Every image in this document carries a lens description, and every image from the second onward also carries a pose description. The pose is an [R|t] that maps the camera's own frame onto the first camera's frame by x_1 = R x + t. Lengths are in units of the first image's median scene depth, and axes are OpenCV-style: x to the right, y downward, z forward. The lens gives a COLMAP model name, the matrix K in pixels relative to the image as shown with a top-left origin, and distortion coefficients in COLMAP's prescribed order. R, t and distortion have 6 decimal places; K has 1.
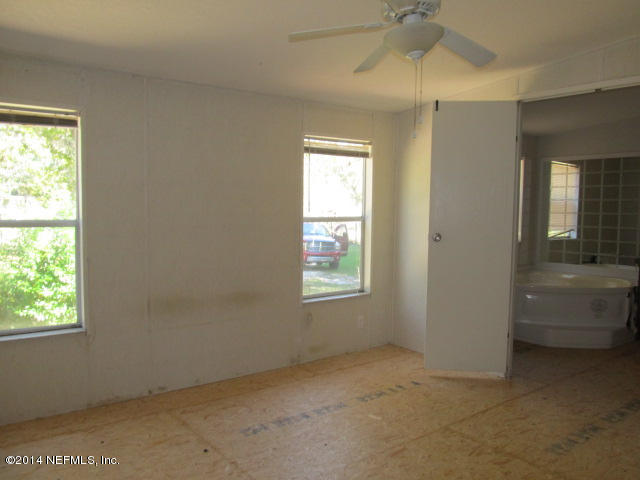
lens RADIAL K [[531.6, 0, 320.0], [0, 531.6, 240.0], [0, 0, 1]] dist [-0.054686, 0.016620]
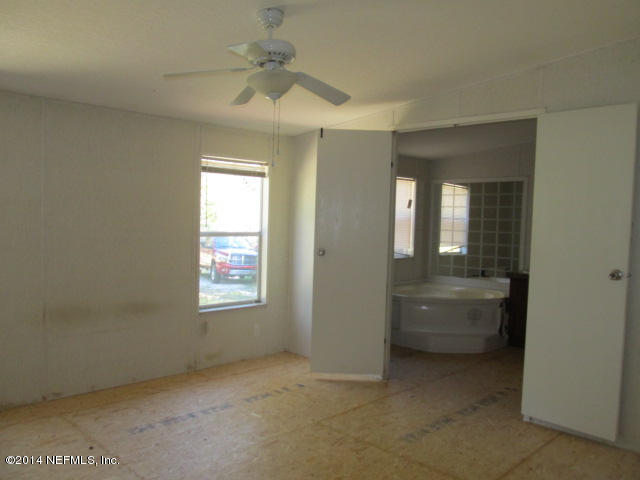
lens RADIAL K [[531.6, 0, 320.0], [0, 531.6, 240.0], [0, 0, 1]] dist [-0.054686, 0.016620]
pose [[0.991552, 0.012817, 0.129072, 0.075512], [-0.009450, 0.999600, -0.026664, -0.000179], [-0.129362, 0.025220, 0.991277, -0.094614]]
